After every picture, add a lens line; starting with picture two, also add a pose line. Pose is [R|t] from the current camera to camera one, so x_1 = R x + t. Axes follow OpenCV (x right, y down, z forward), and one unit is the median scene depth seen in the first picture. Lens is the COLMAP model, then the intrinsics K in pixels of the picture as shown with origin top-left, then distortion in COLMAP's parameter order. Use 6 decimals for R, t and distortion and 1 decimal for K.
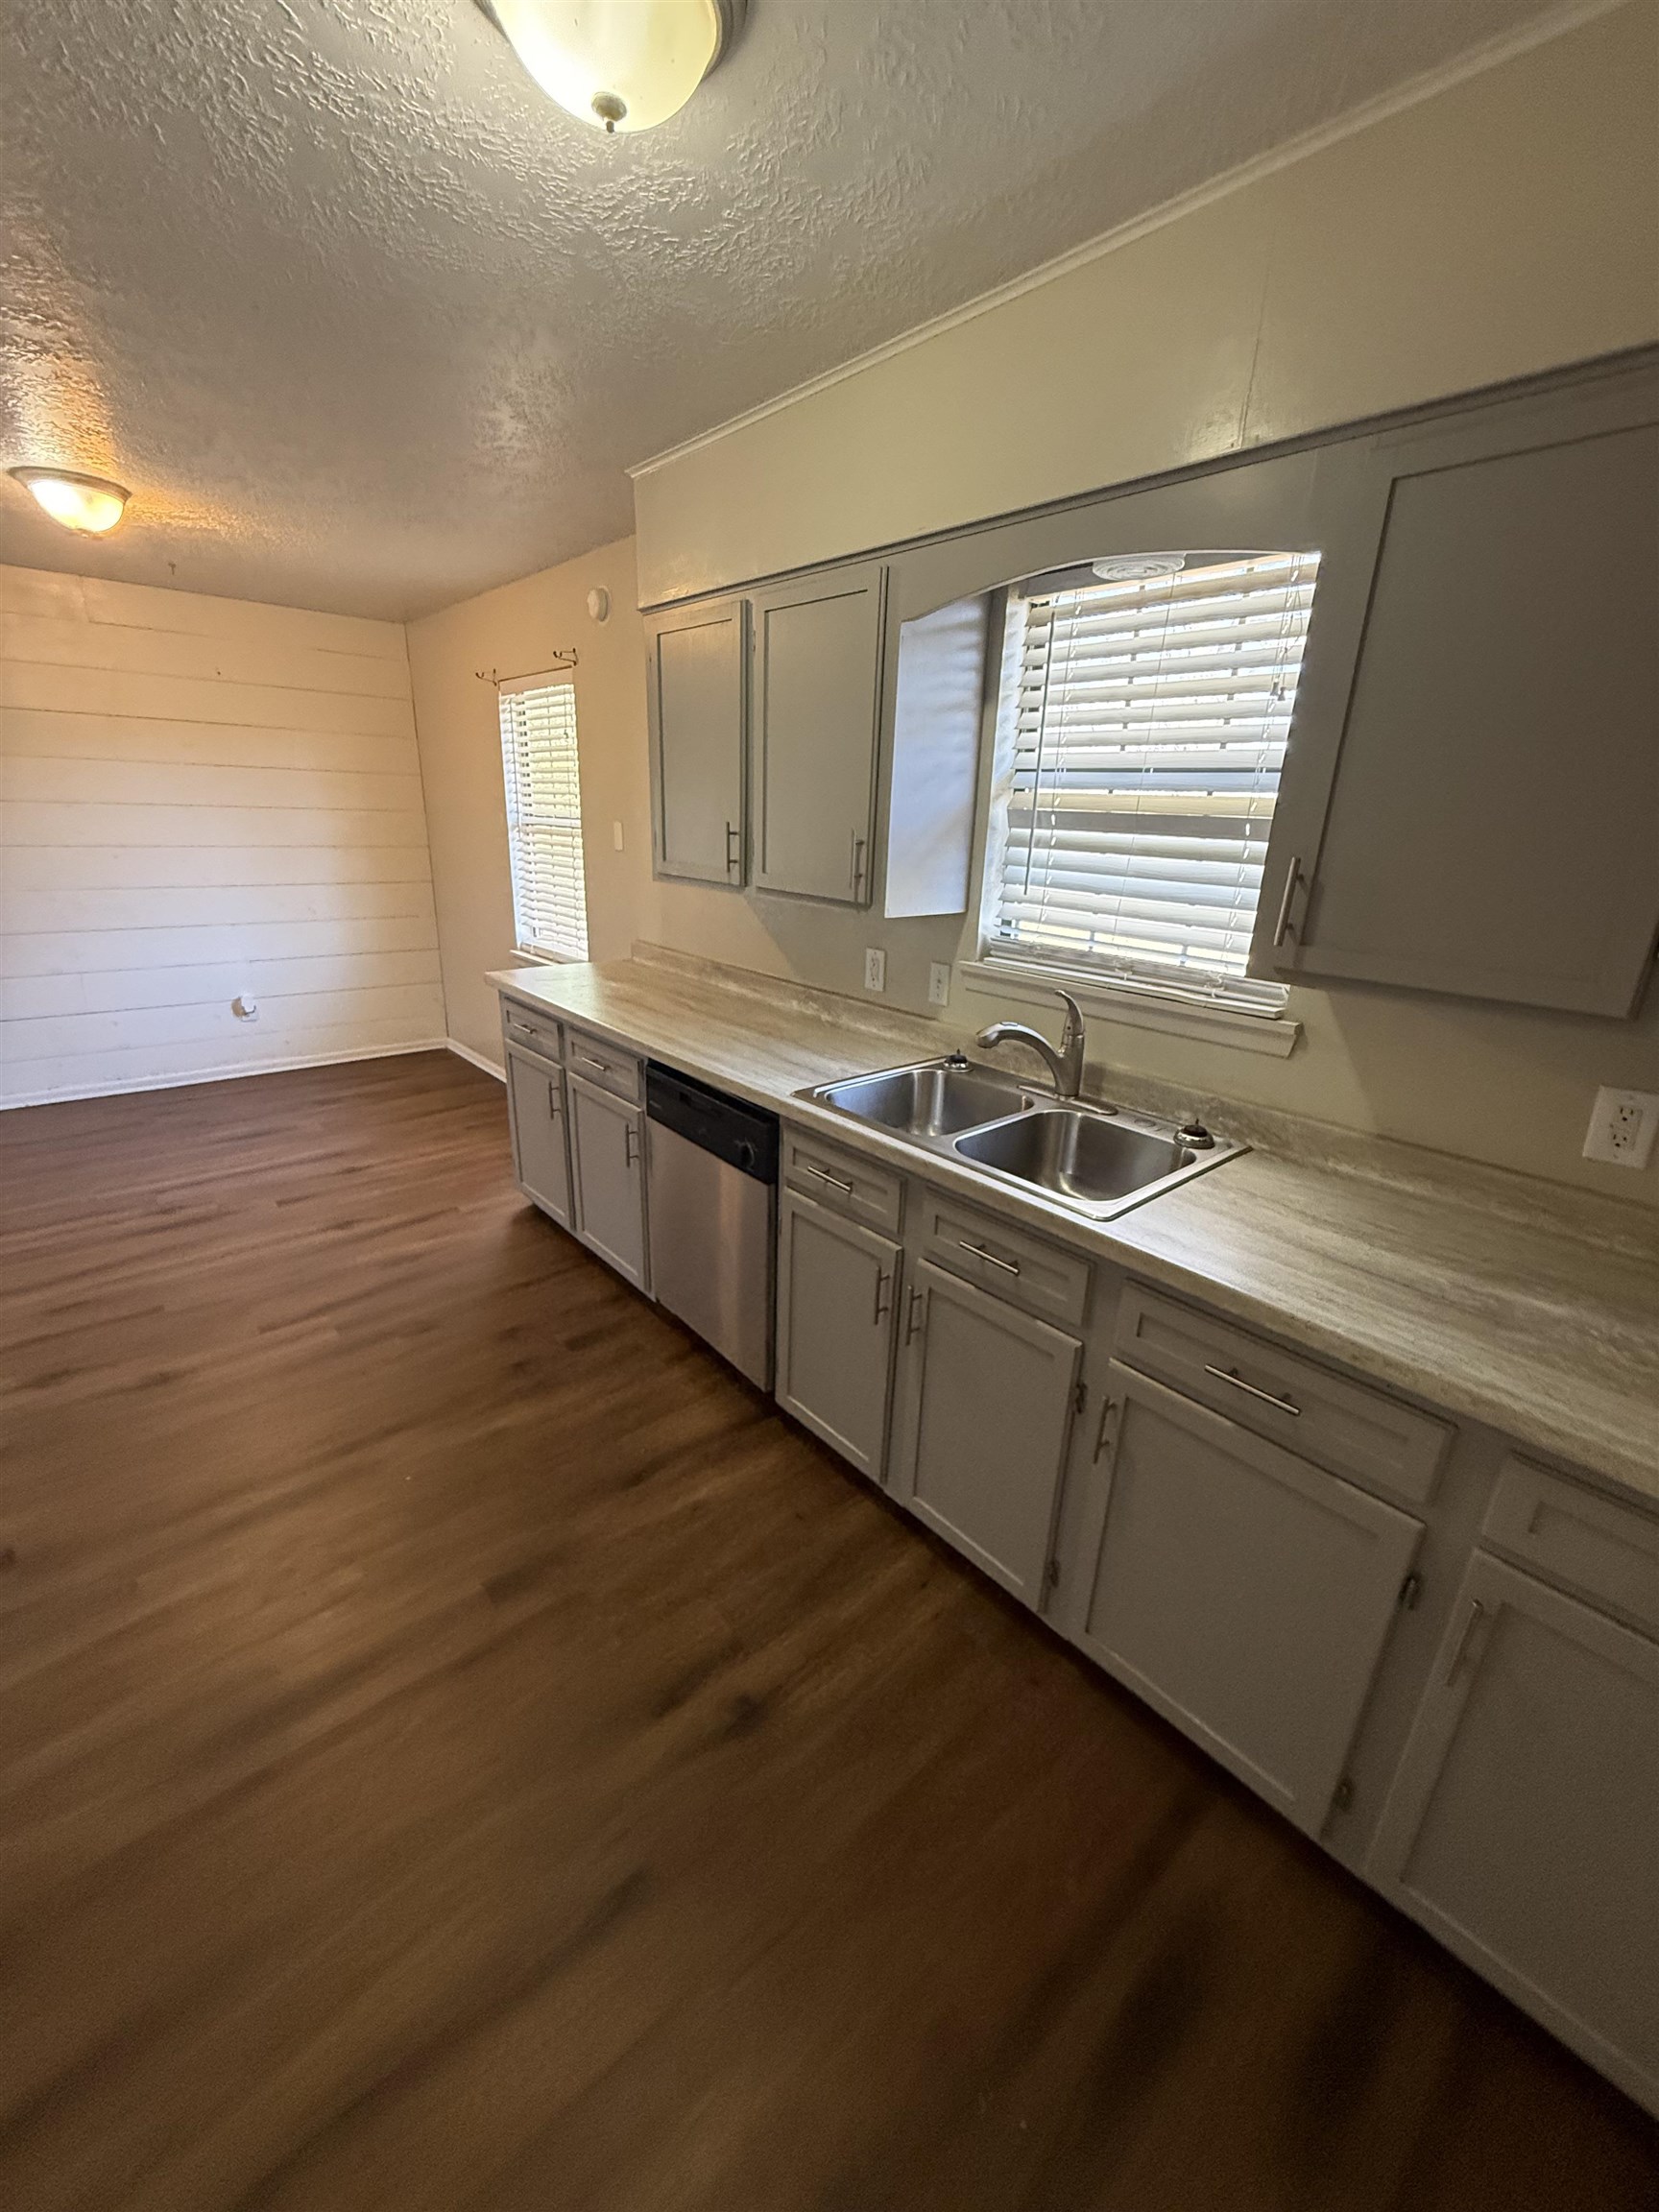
lens RADIAL K [[885.9, 0, 826.2], [0, 885.9, 1099.1], [0, 0, 1]] dist [0.000265, 0.000093]
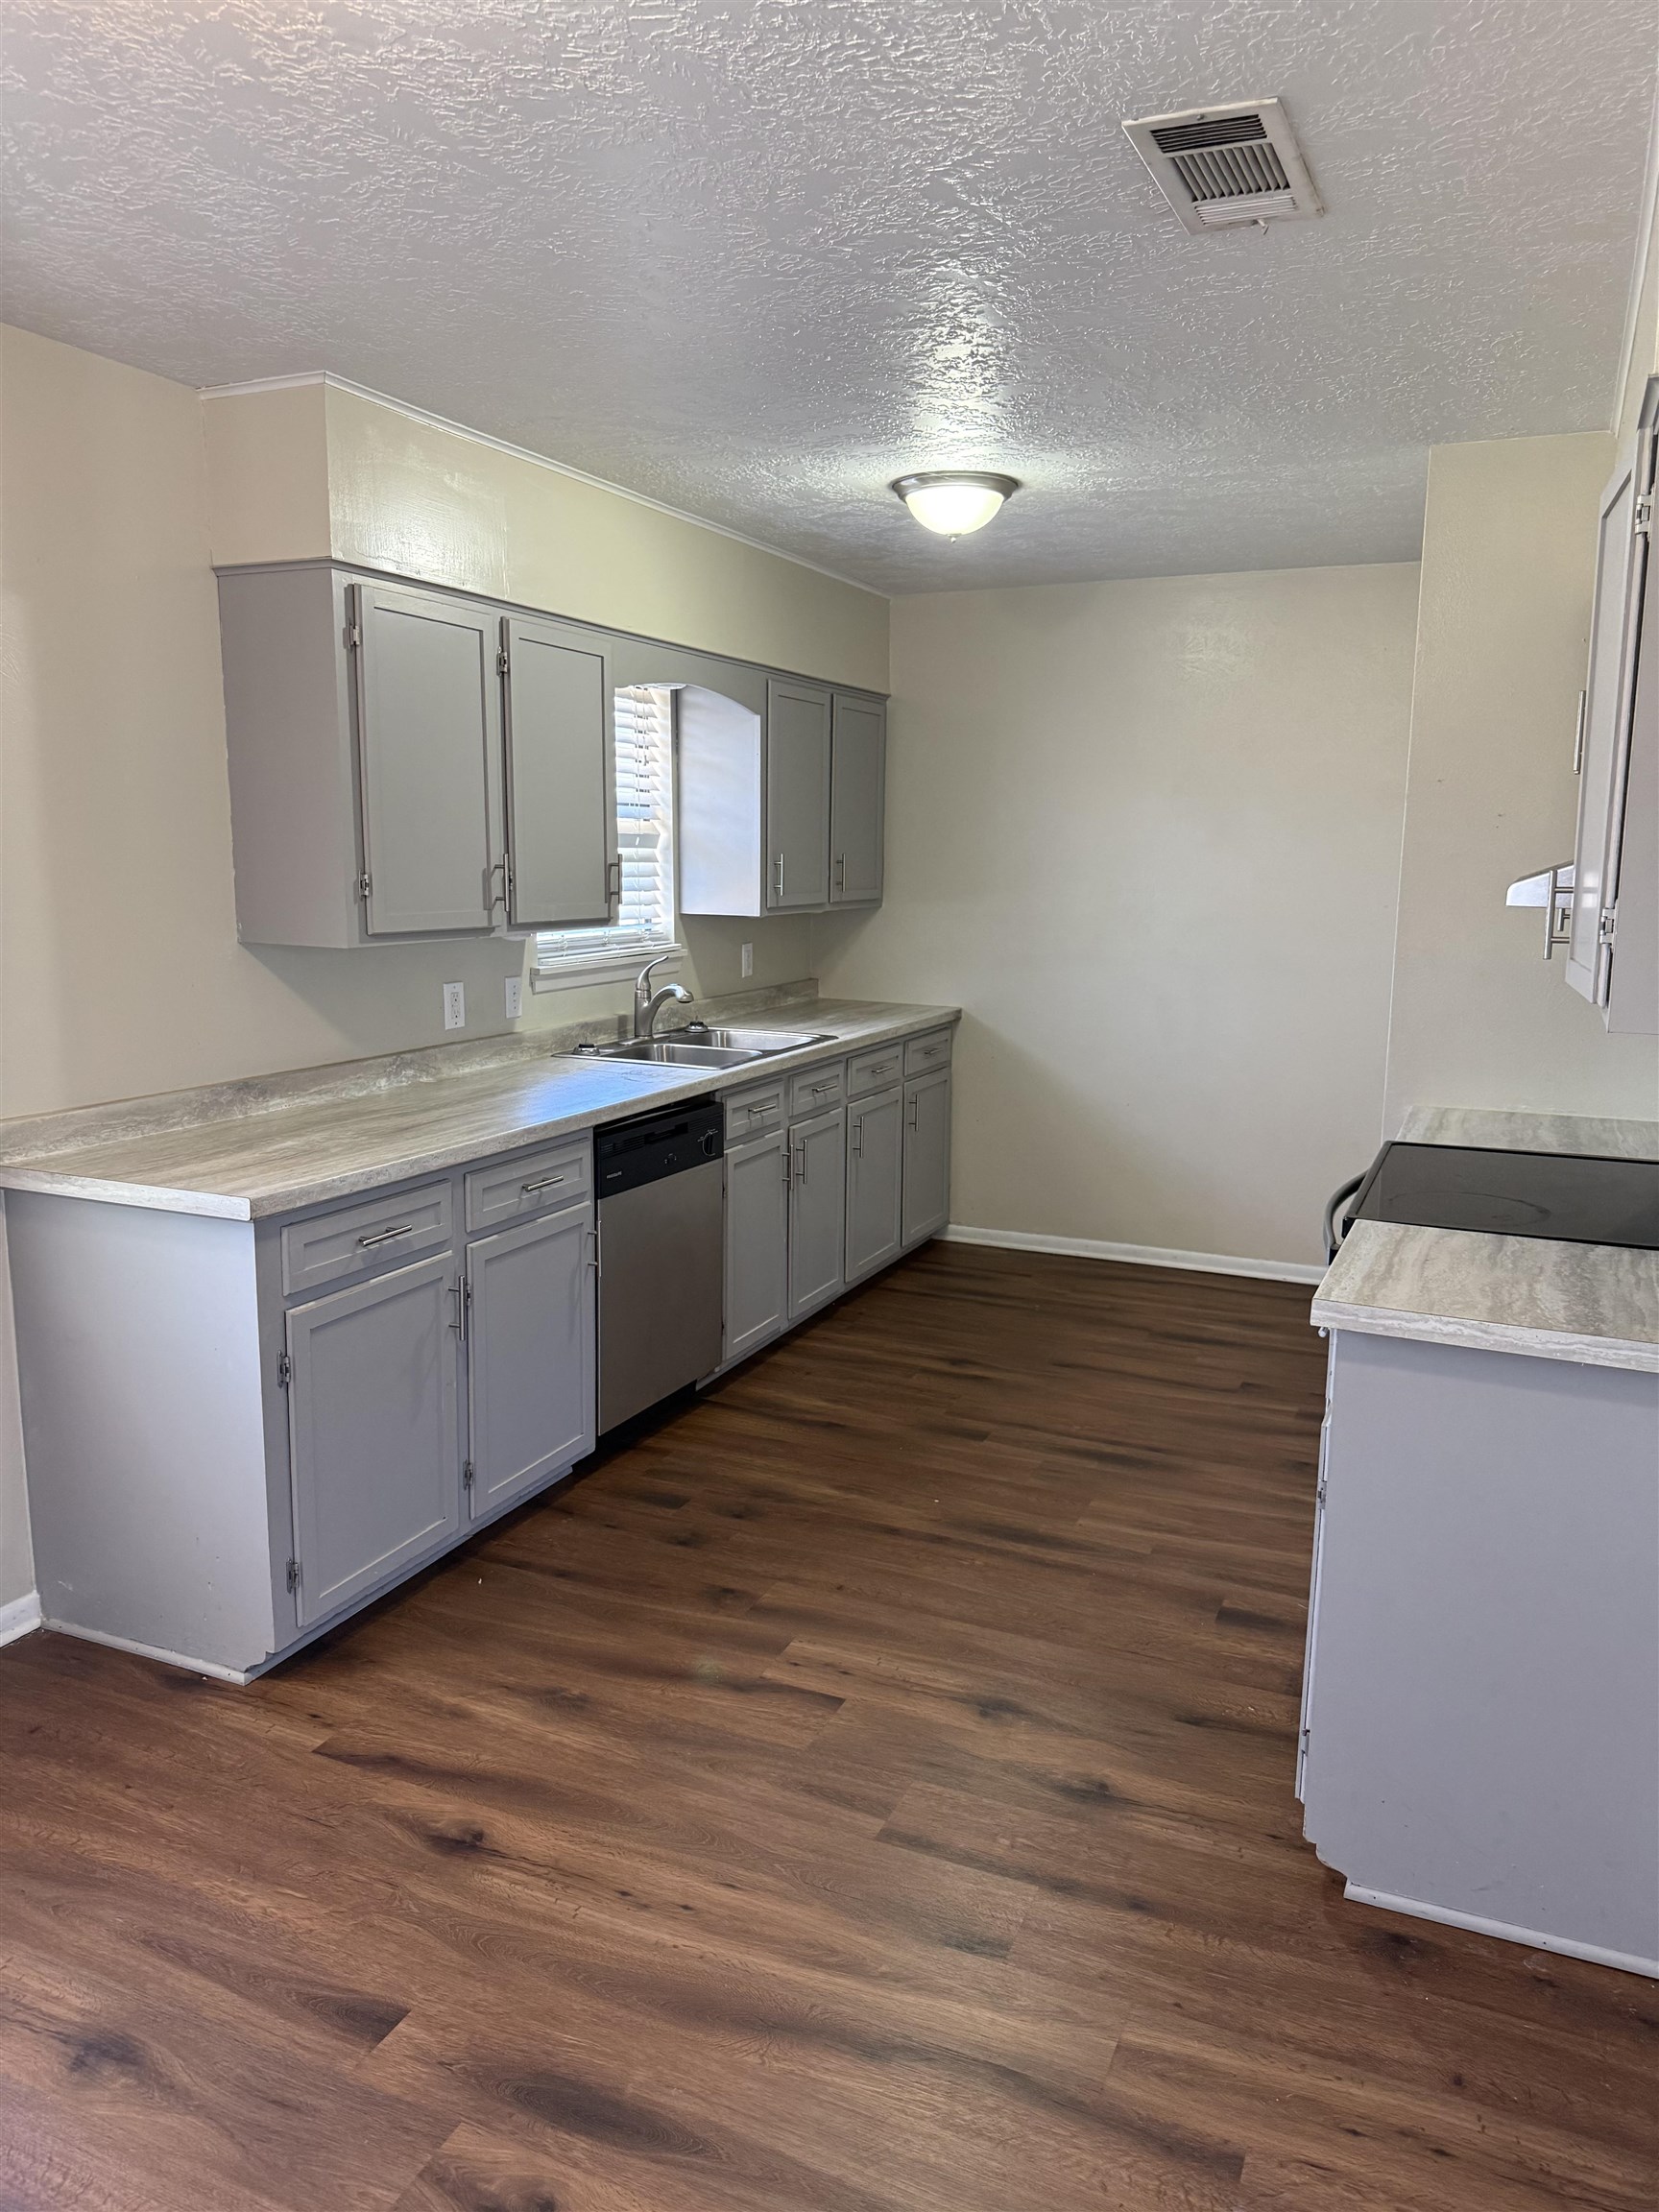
lens RADIAL K [[1550.9, 0, 824.7], [0, 1550.9, 1070.5], [0, 0, 1]] dist [0.010478, -0.020135]
pose [[-0.425694, -0.167950, 0.889144, -1.522017], [0.254258, 0.920834, 0.295666, -0.456412], [-0.868411, 0.351935, -0.349291, 1.245986]]
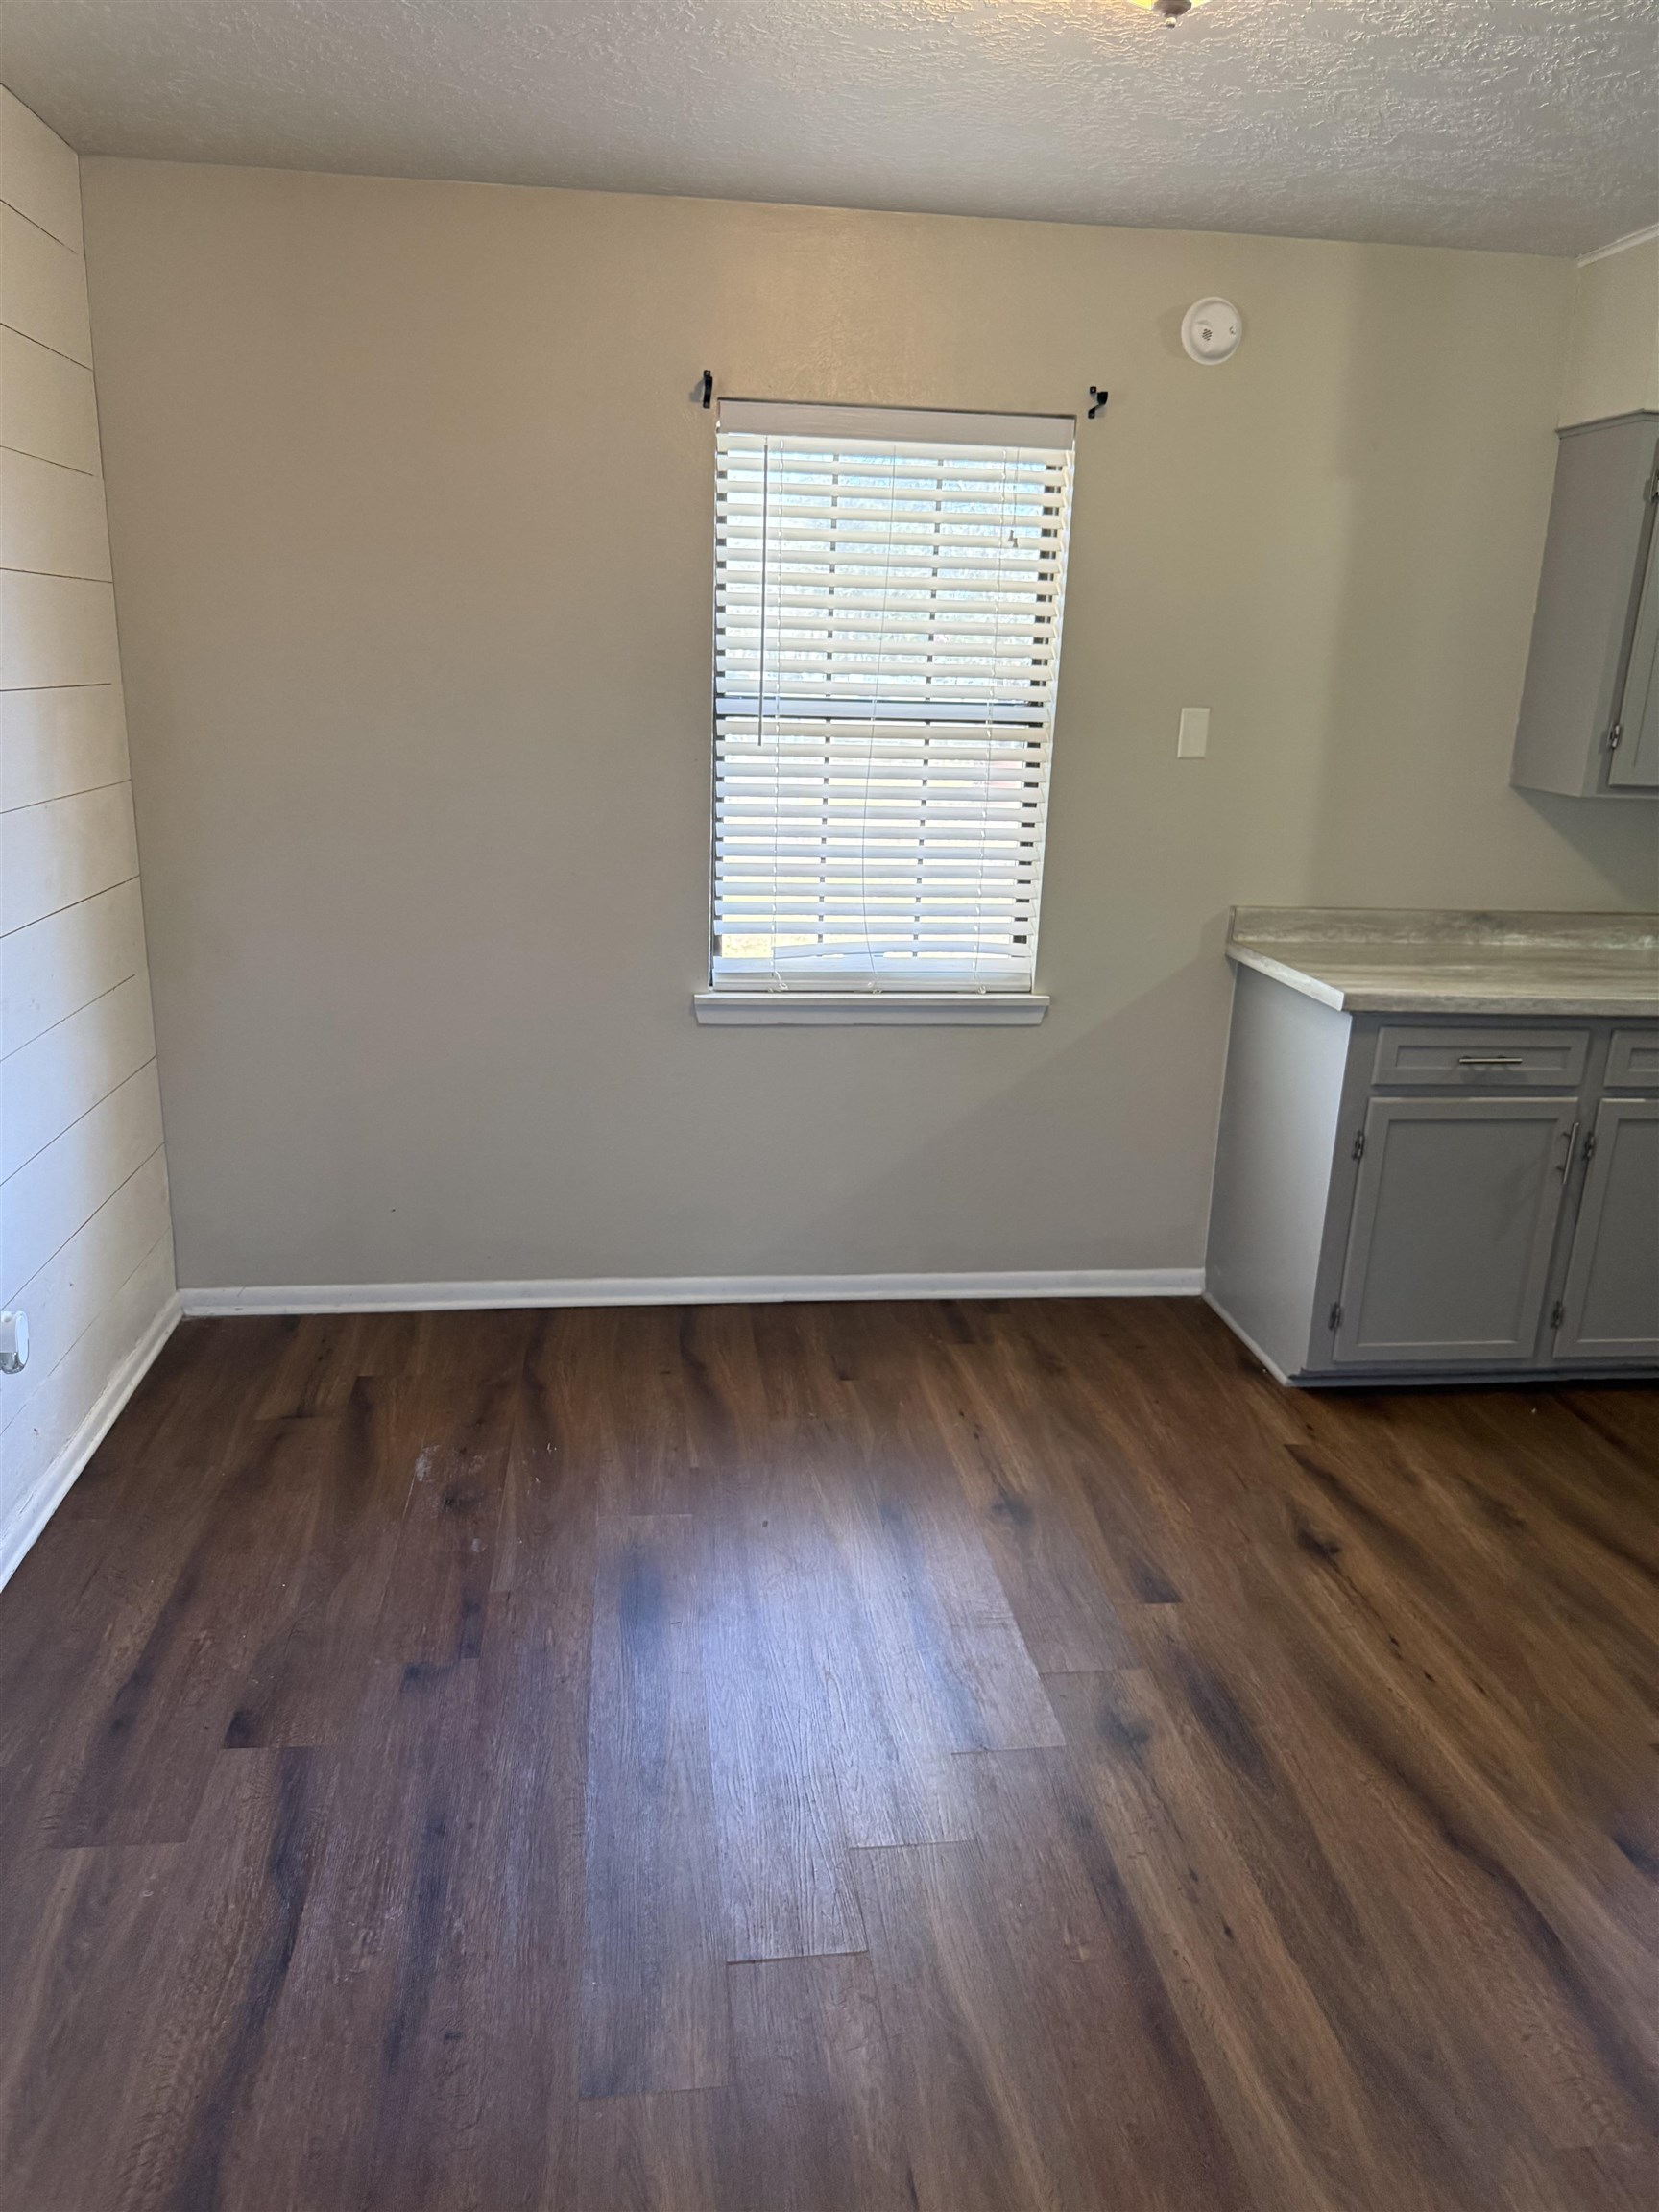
lens RADIAL K [[1606.4, 0, 829.5], [0, 1606.4, 1106.0], [0, 0, 1]] dist [-0.025848, -0.016252]
pose [[0.577694, -0.235835, 0.781442, -1.697492], [0.243911, 0.963486, 0.110459, -0.325088], [-0.778959, 0.126791, 0.614123, 0.807028]]
